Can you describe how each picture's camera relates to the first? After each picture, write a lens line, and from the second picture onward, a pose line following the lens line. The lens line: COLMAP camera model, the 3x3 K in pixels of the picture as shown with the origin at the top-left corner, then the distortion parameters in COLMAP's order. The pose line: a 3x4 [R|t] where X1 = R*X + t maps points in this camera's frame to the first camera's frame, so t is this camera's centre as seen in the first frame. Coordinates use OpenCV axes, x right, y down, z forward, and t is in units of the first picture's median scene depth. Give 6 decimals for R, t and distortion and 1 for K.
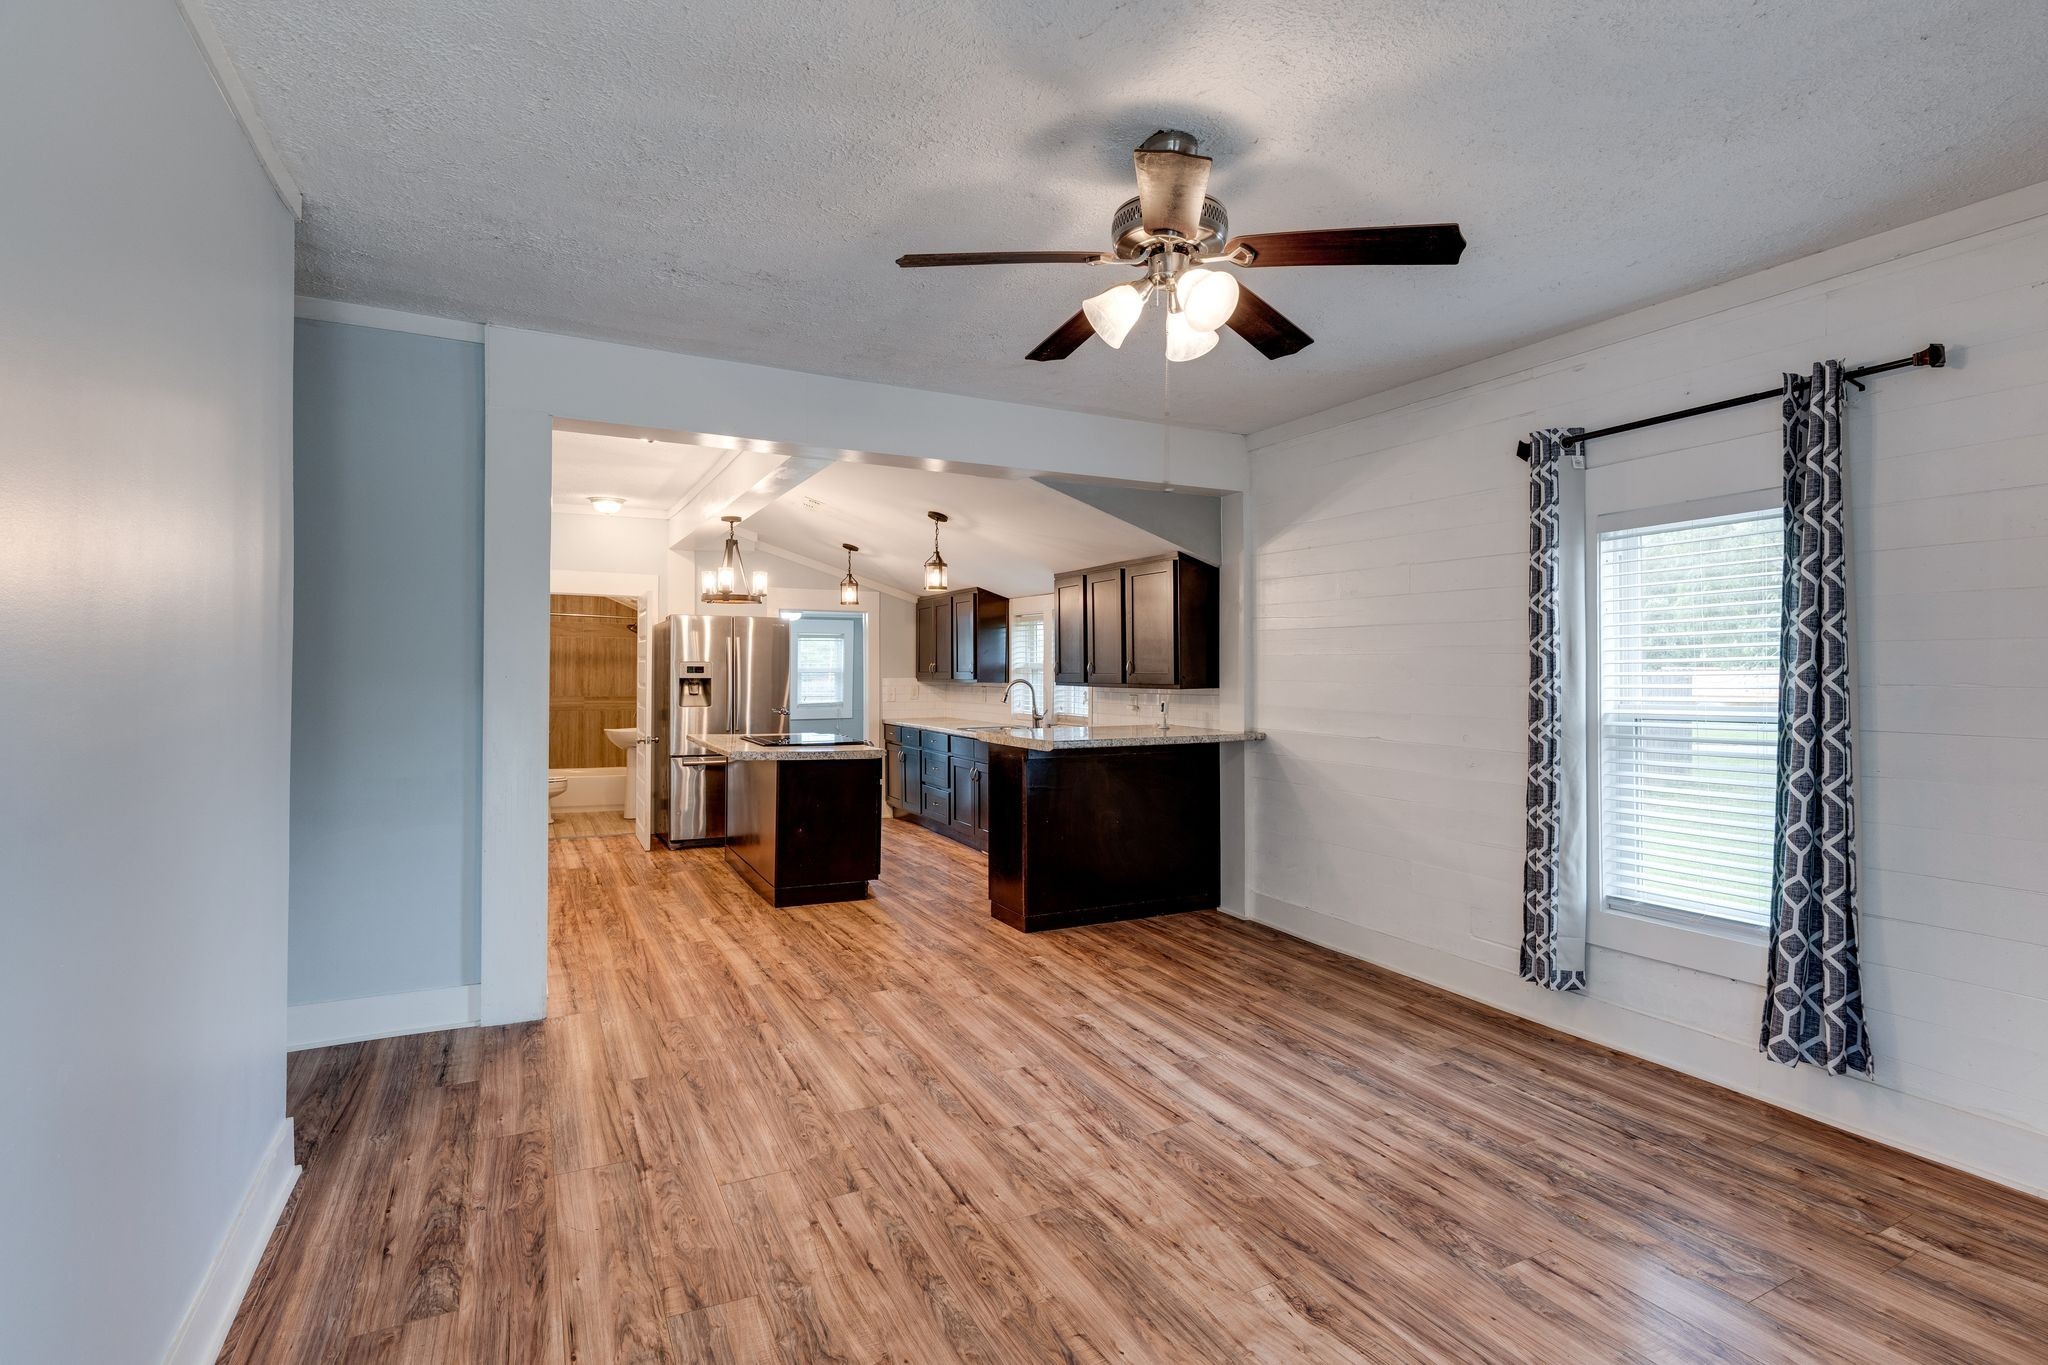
lens RADIAL K [[986.0, 0, 1017.7], [0, 986.0, 673.2], [0, 0, 1]] dist [0.010060, -0.002028]
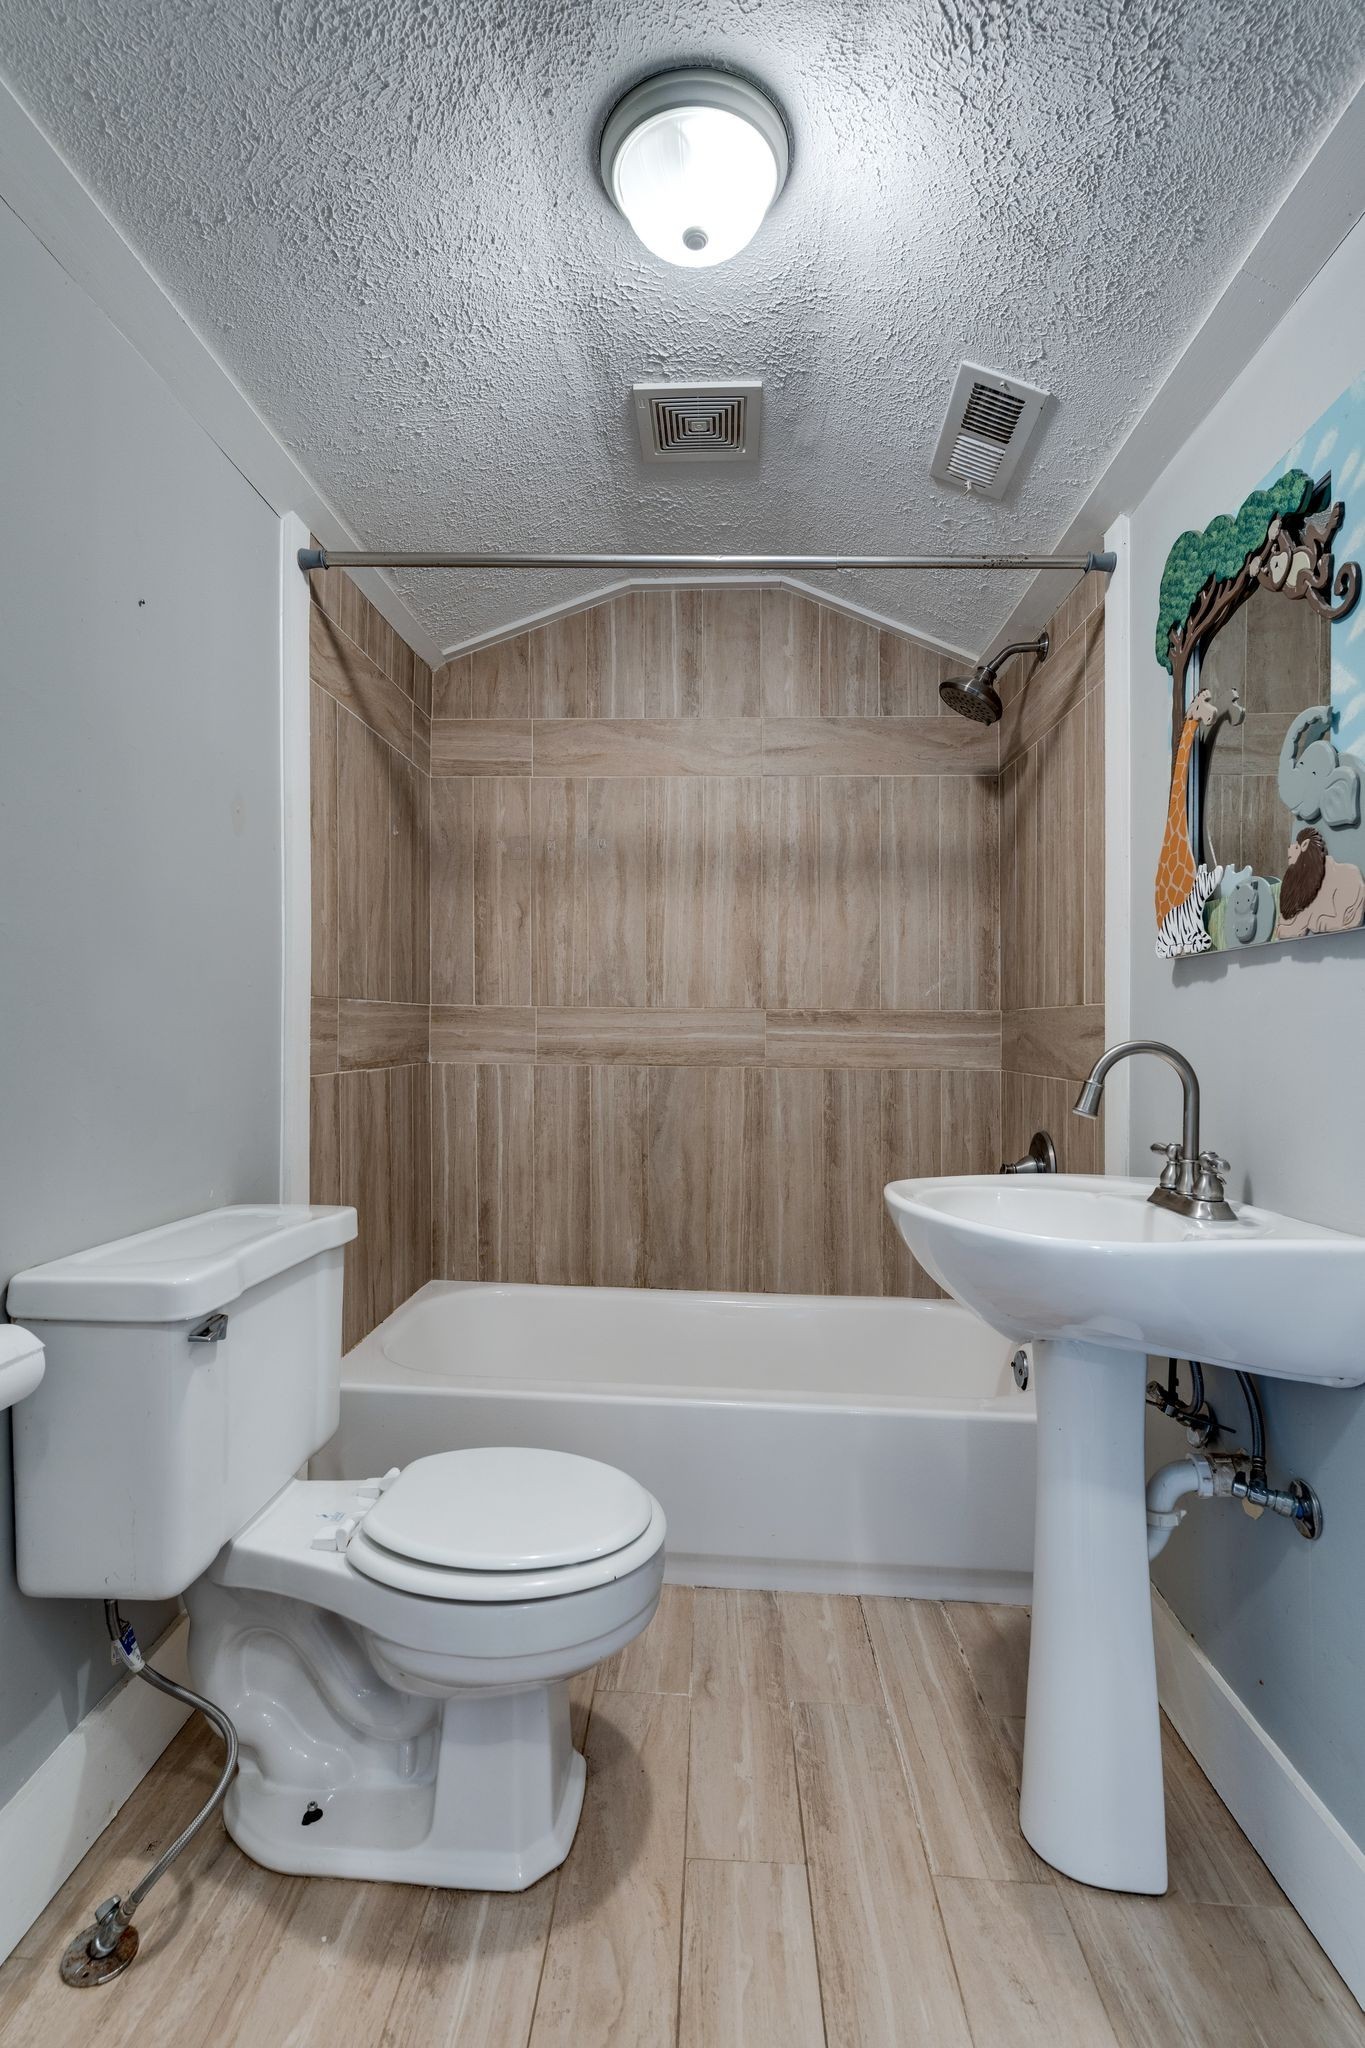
lens RADIAL K [[986.0, 0, 678.0], [0, 986.0, 1034.6], [0, 0, 1]] dist [0.010060, -0.002028]
pose [[0.873532, -0.003228, -0.486755, -0.335137], [0.002354, 0.999994, -0.002407, 0.030309], [0.486761, 0.000957, 0.873535, 0.767022]]
